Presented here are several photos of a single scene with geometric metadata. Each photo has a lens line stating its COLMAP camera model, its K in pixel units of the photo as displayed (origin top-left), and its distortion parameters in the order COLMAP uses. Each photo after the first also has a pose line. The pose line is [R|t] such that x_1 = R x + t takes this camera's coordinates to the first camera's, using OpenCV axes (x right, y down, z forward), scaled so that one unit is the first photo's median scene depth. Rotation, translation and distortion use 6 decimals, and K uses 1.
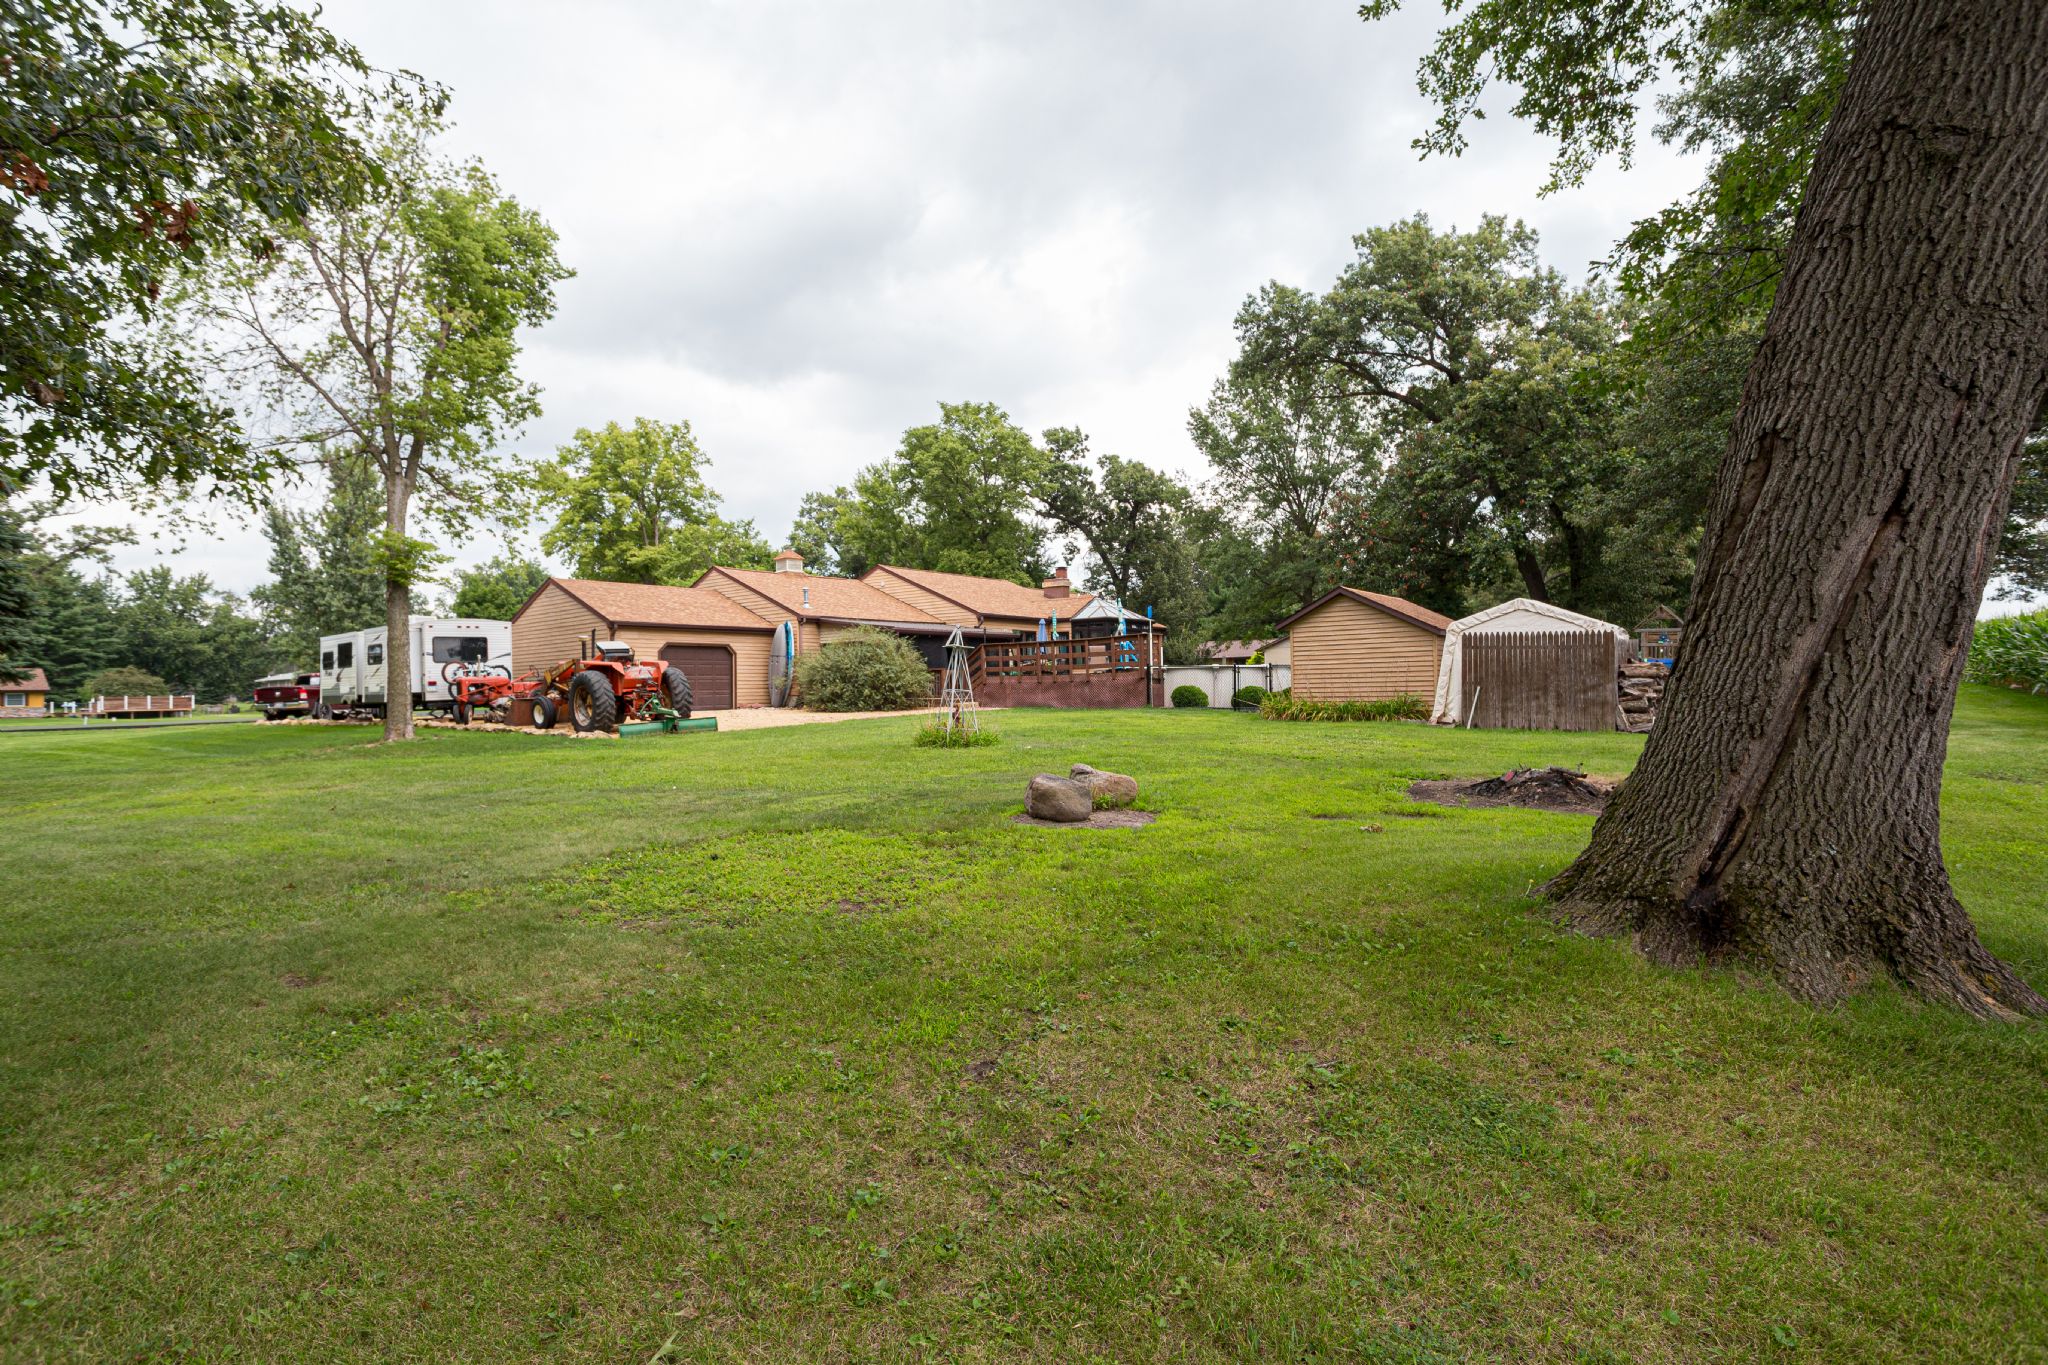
lens RADIAL K [[1006.8, 0, 1012.1], [0, 1006.8, 681.4], [0, 0, 1]] dist [-0.043241, 0.023395]
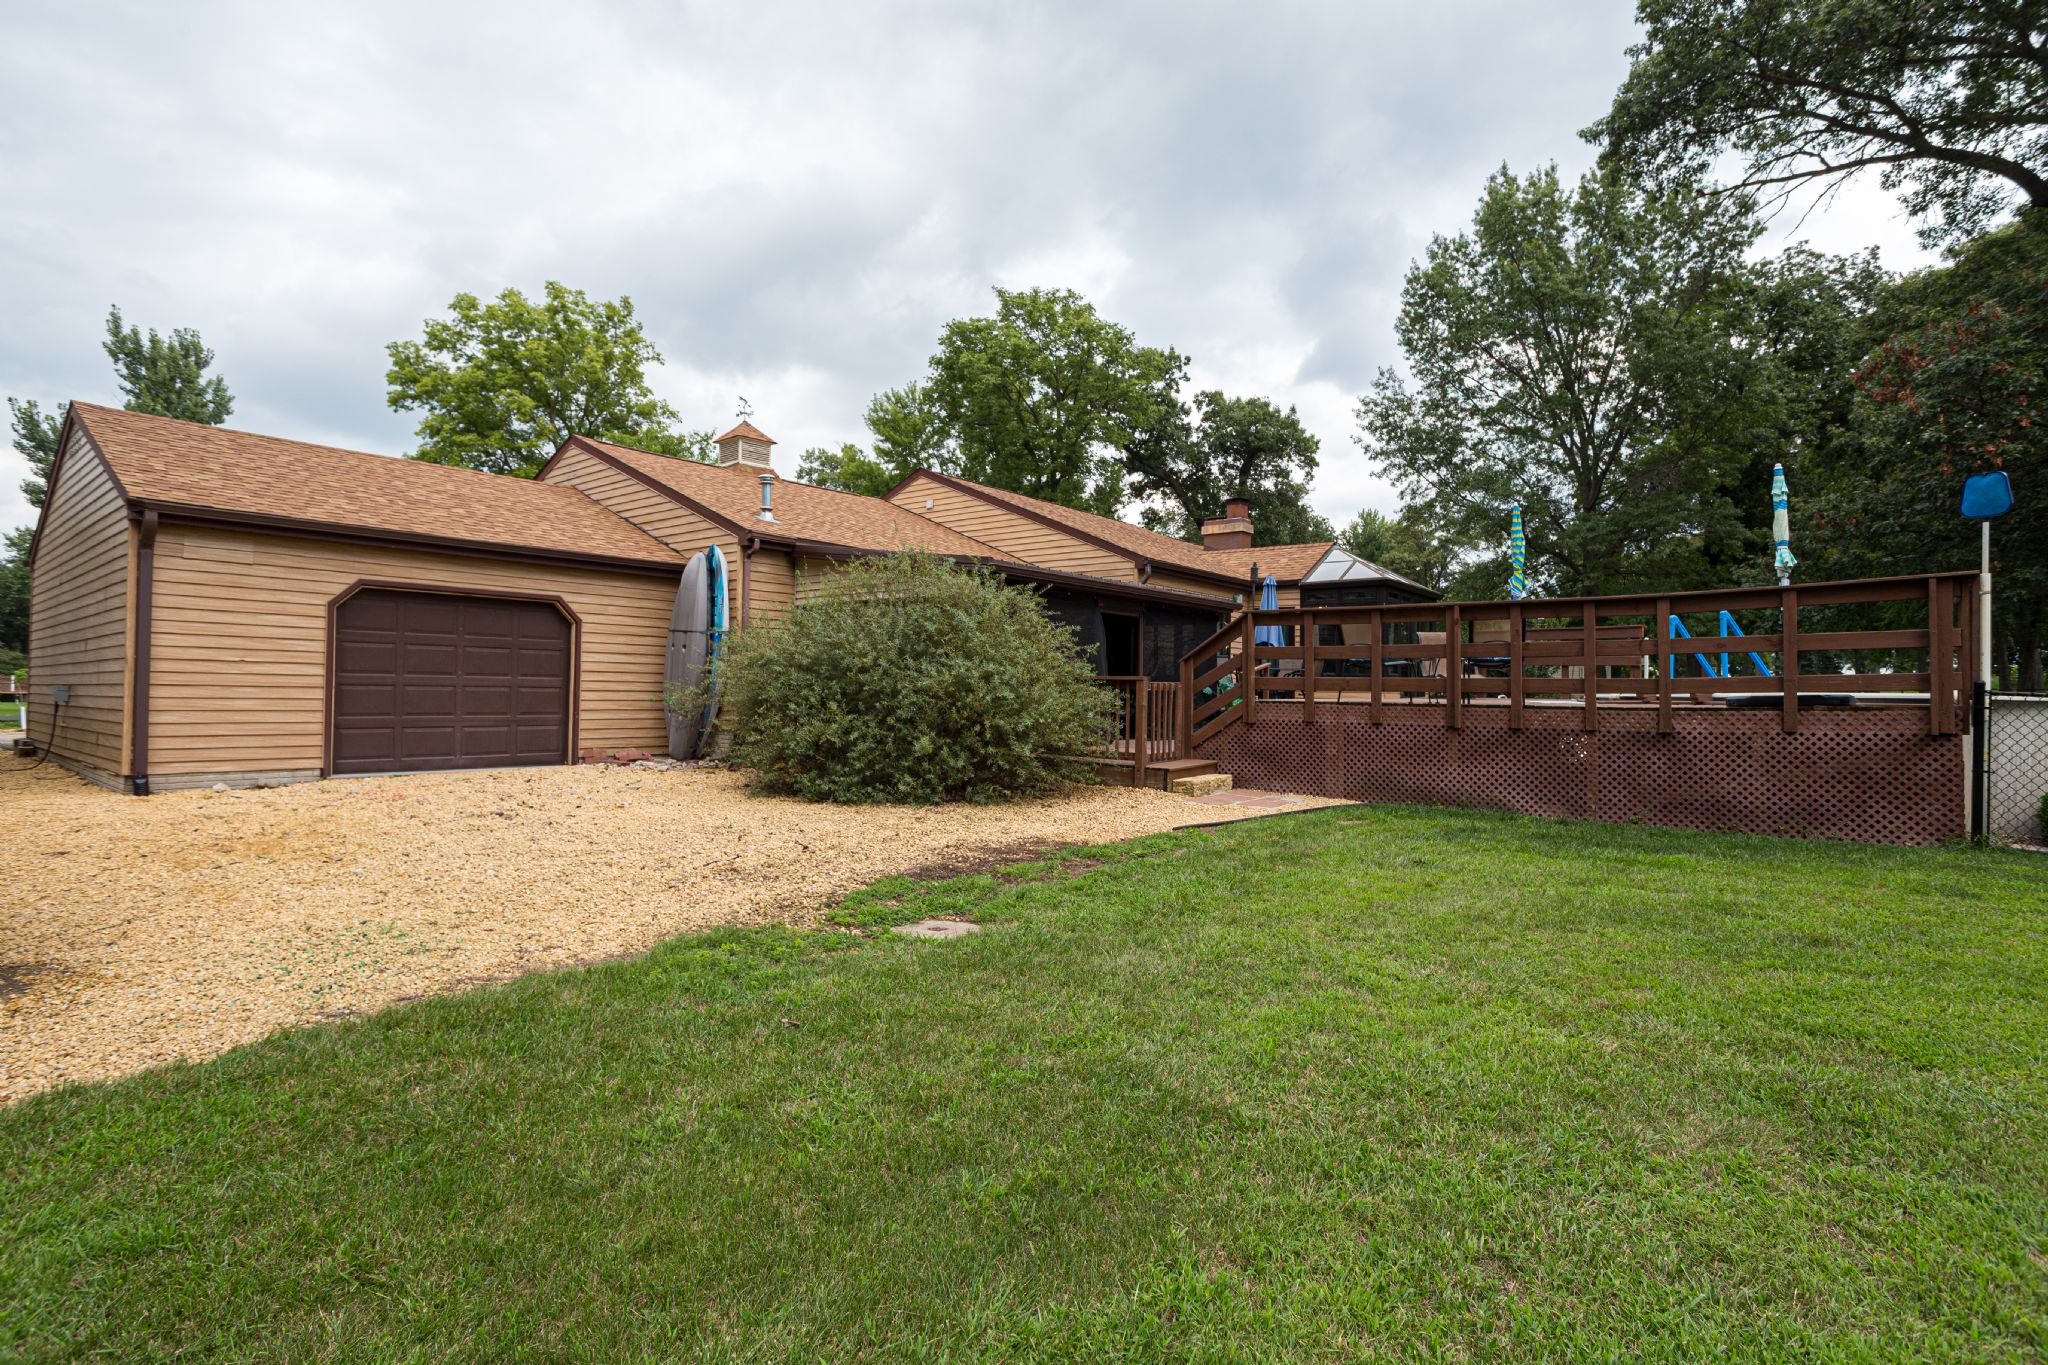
lens RADIAL K [[1006.8, 0, 1036.7], [0, 1006.8, 680.5], [0, 0, 1]] dist [-0.043241, 0.023395]
pose [[0.999358, 0.027854, 0.022514, -0.083019], [-0.027798, 0.999610, -0.002796, -0.007026], [-0.022584, 0.002168, 0.999743, 0.484583]]
